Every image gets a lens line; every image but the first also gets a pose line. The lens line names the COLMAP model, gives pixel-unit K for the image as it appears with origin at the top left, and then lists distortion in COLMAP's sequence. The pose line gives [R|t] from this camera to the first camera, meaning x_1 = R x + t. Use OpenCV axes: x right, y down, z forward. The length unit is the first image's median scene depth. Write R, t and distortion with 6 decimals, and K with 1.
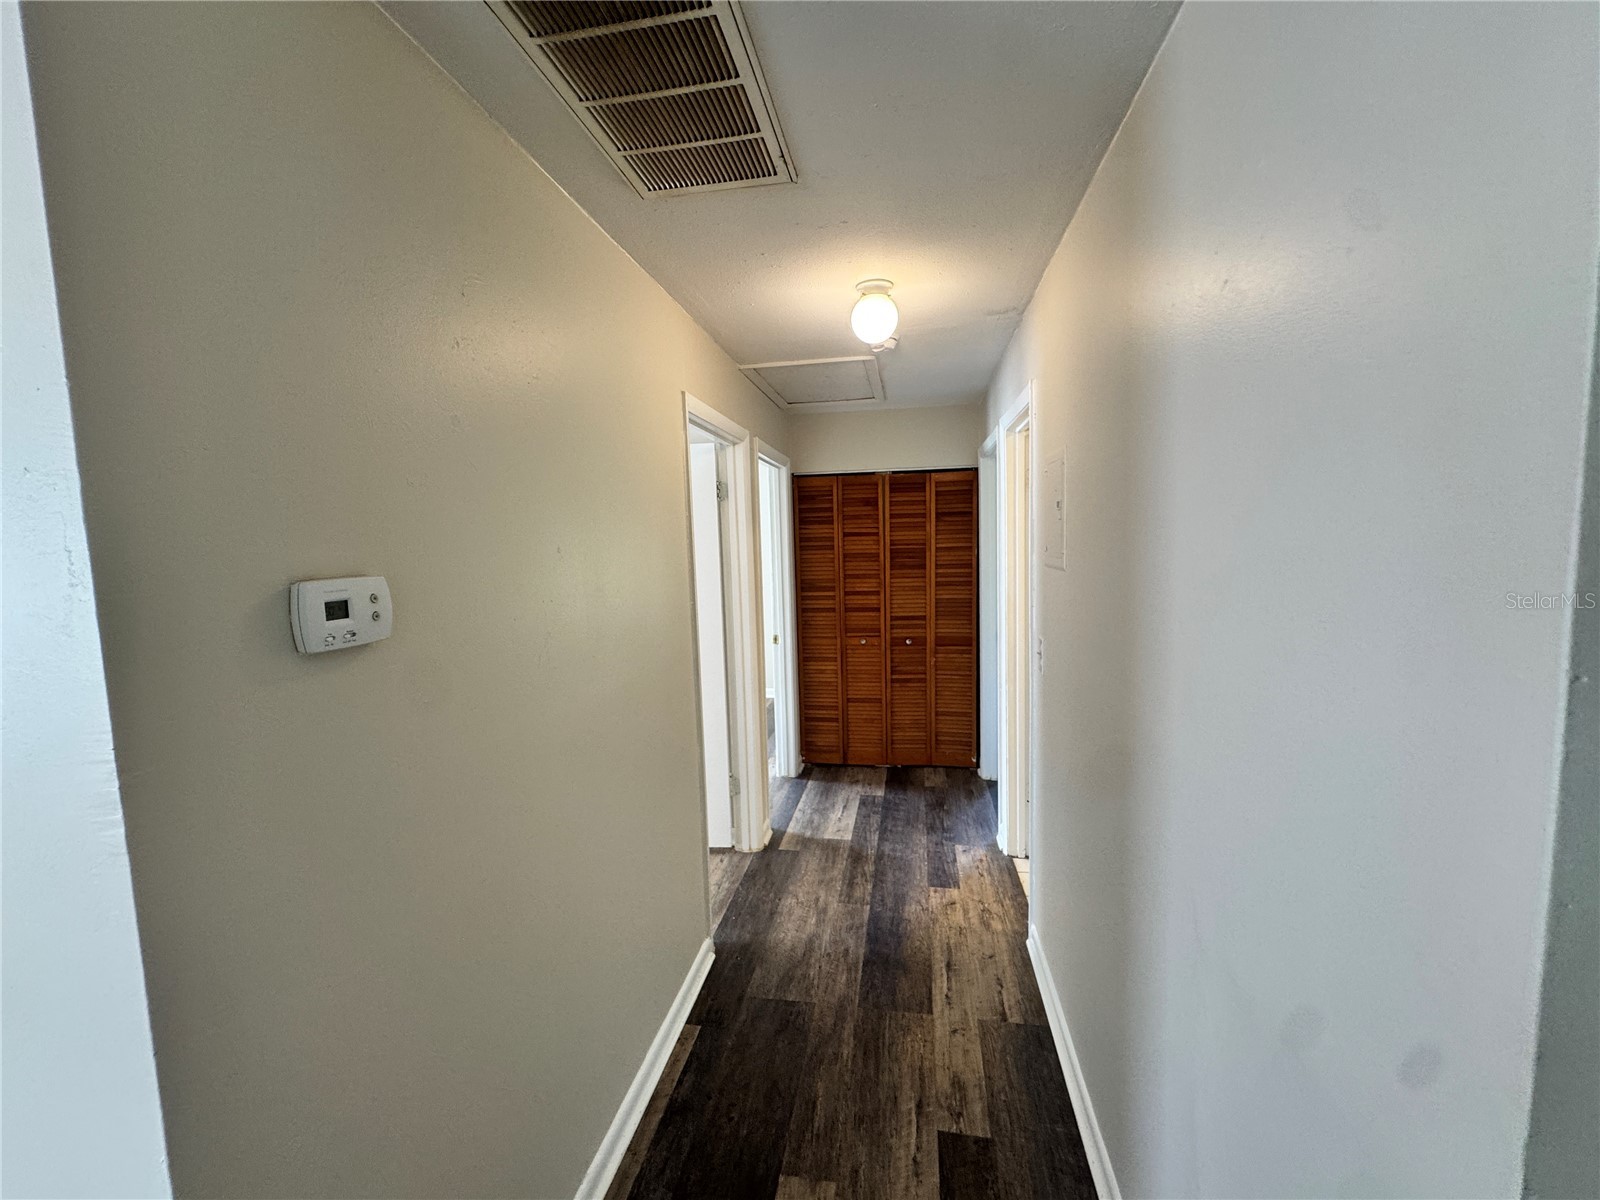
lens RADIAL K [[649.1, 0, 797.9], [0, 649.1, 601.2], [0, 0, 1]] dist [-0.002548, 0.000540]
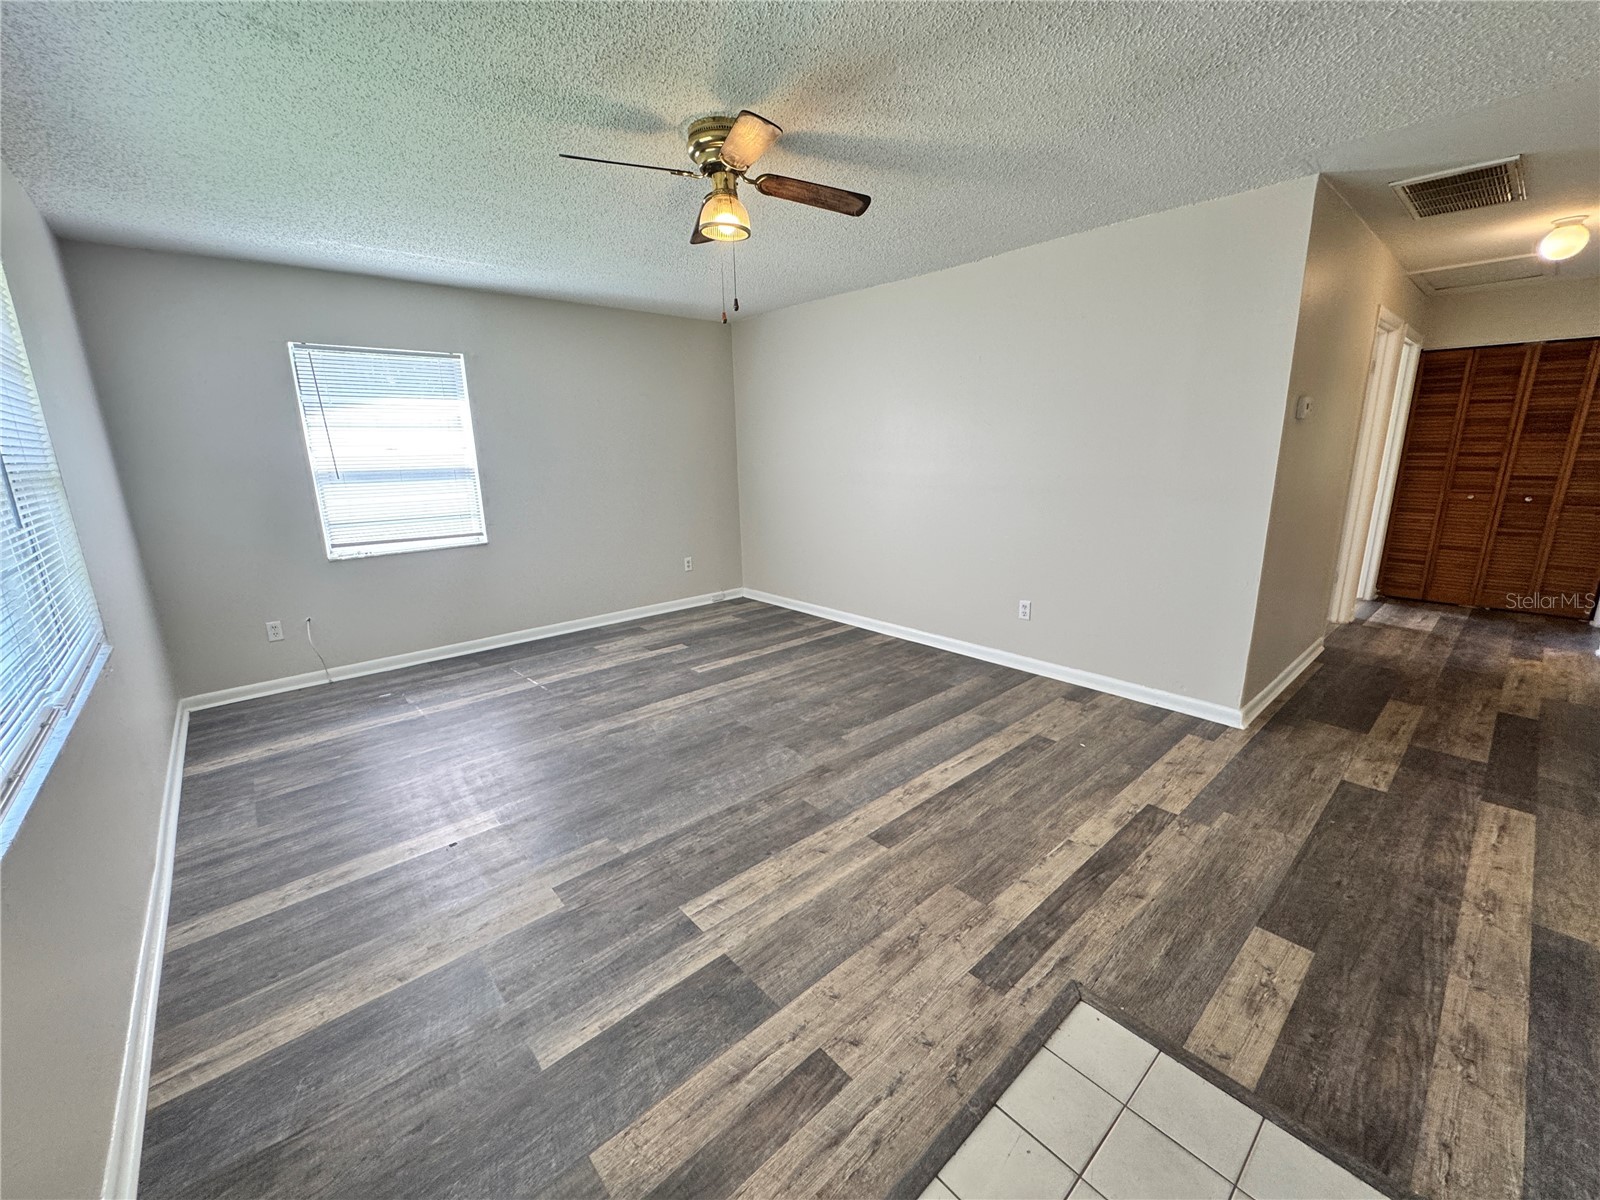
lens RADIAL K [[649.1, 0, 793.5], [0, 649.1, 596.0], [0, 0, 1]] dist [-0.002548, 0.000540]
pose [[0.781174, 0.158823, -0.603773, -0.119995], [-0.063725, 0.982333, 0.175956, 0.111065], [0.621052, -0.098977, 0.777495, -0.679156]]
